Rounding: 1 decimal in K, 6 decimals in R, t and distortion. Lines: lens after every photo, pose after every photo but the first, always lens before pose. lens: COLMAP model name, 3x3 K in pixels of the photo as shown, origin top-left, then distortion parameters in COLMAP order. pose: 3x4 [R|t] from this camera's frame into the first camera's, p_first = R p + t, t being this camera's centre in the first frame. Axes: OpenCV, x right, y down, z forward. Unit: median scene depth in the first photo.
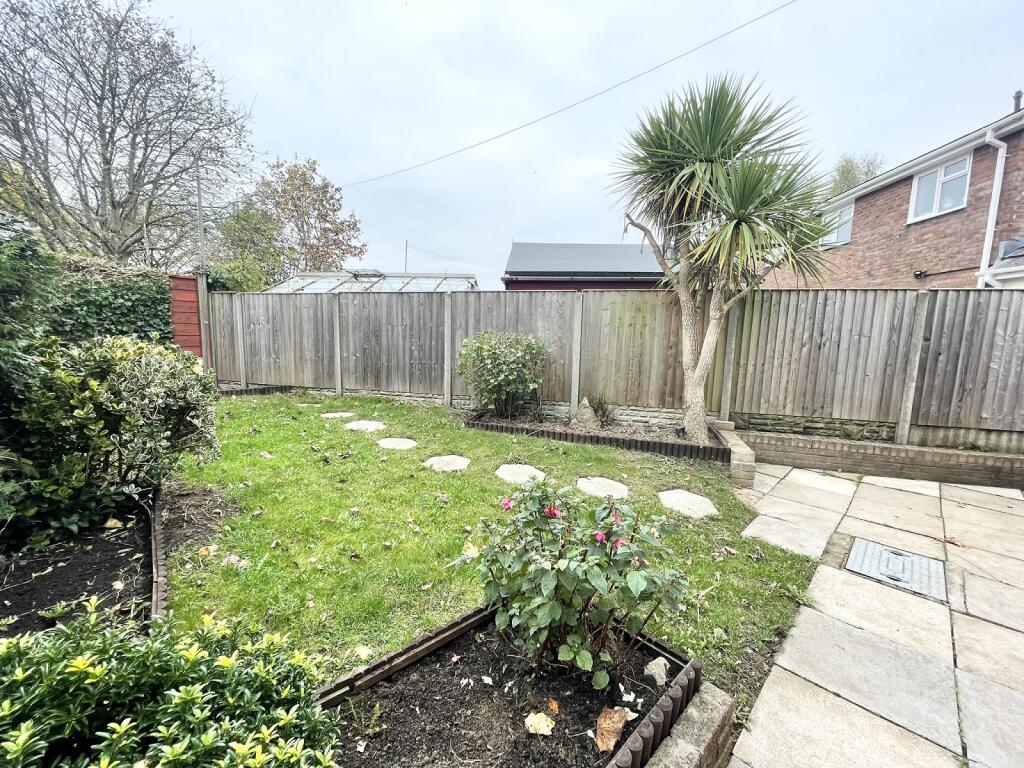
lens RADIAL K [[410.9, 0, 511.8], [0, 410.9, 386.3], [0, 0, 1]] dist [-0.003827, 0.000419]
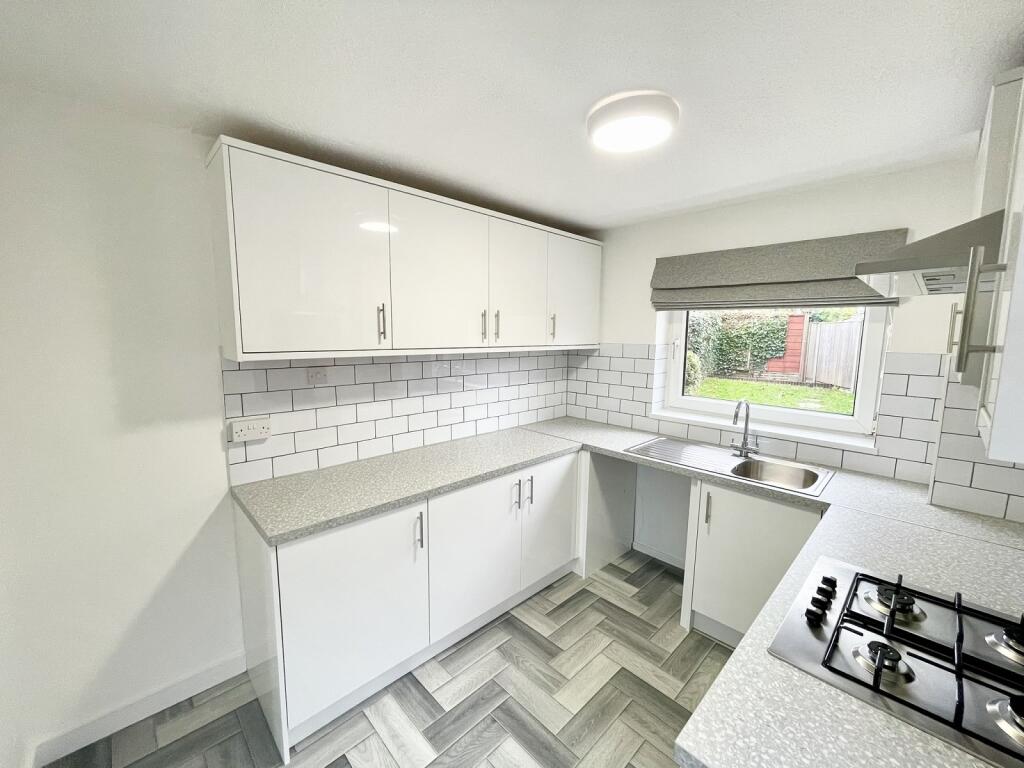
lens RADIAL K [[410.9, 0, 512.3], [0, 410.9, 383.6], [0, 0, 1]] dist [-0.003827, 0.000419]
pose [[-0.015077, 0.094493, -0.995411, 1.393606], [-0.128529, 0.987082, 0.095649, 0.005784], [0.991591, 0.129381, -0.002737, -0.194641]]
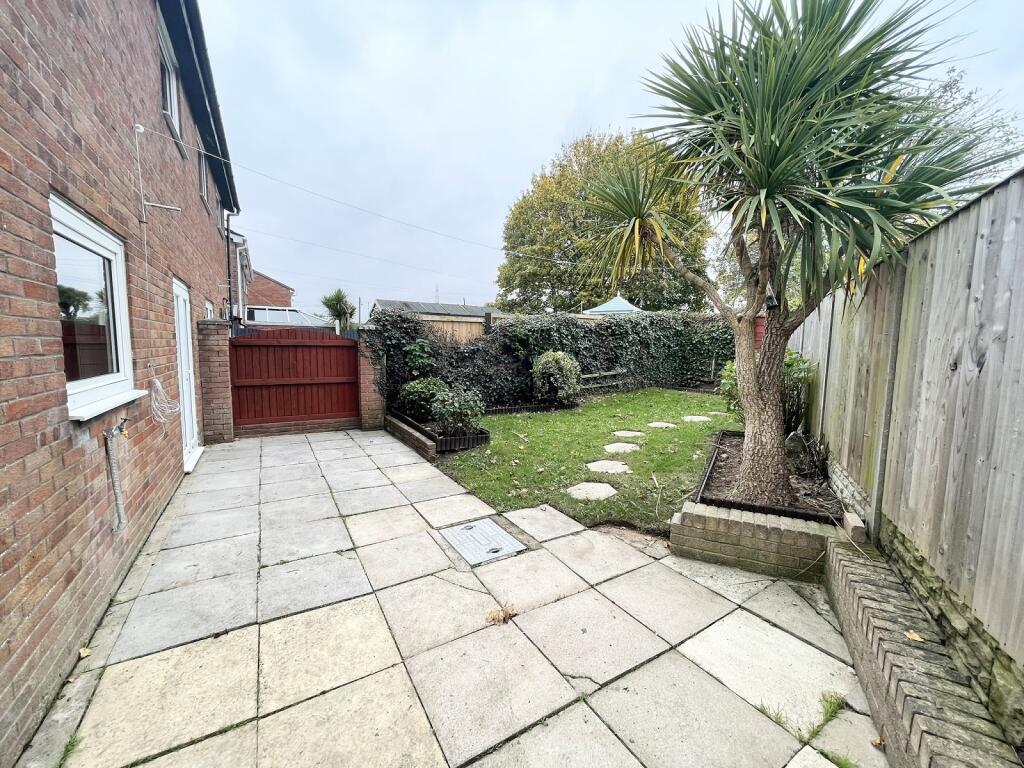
lens RADIAL K [[410.9, 0, 511.0], [0, 410.9, 384.6], [0, 0, 1]] dist [-0.003827, 0.000419]
pose [[-0.238587, 0.062483, -0.969109, 1.207772], [-0.143680, 0.984674, 0.098859, -0.069840], [0.960433, 0.162828, -0.225953, 0.765198]]
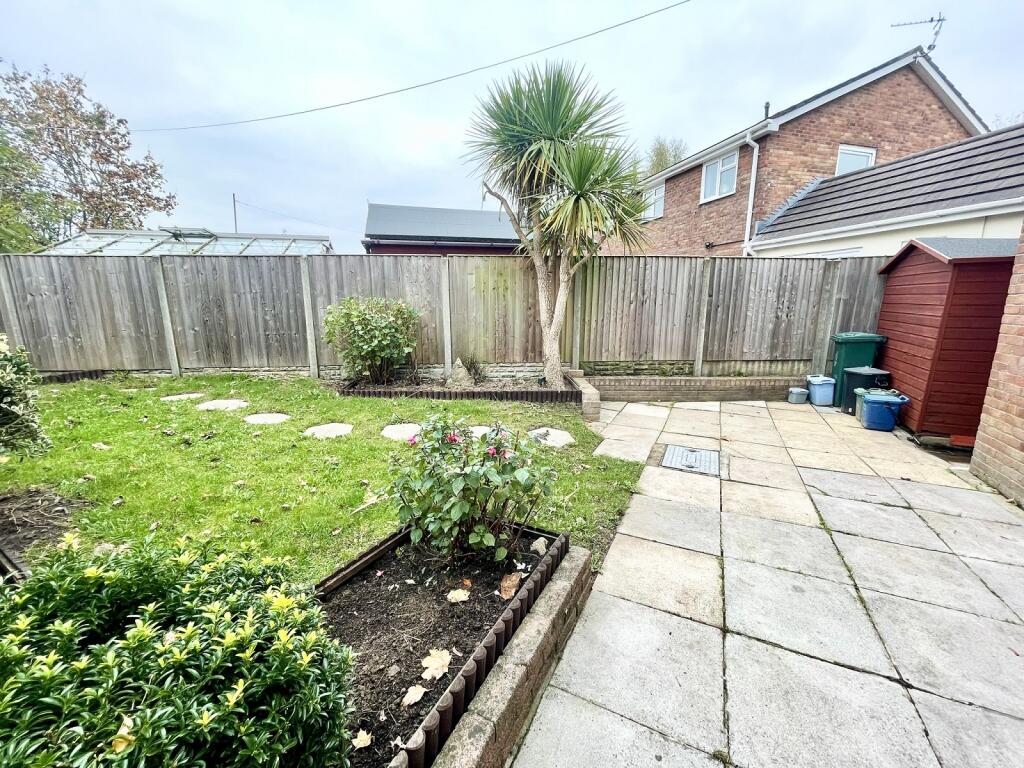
lens RADIAL K [[410.9, 0, 513.2], [0, 410.9, 385.7], [0, 0, 1]] dist [-0.003827, 0.000419]
pose [[0.944836, -0.089316, 0.315131, -0.033337], [0.064819, 0.994062, 0.087400, 0.017313], [-0.321066, -0.062152, 0.945015, -0.067399]]
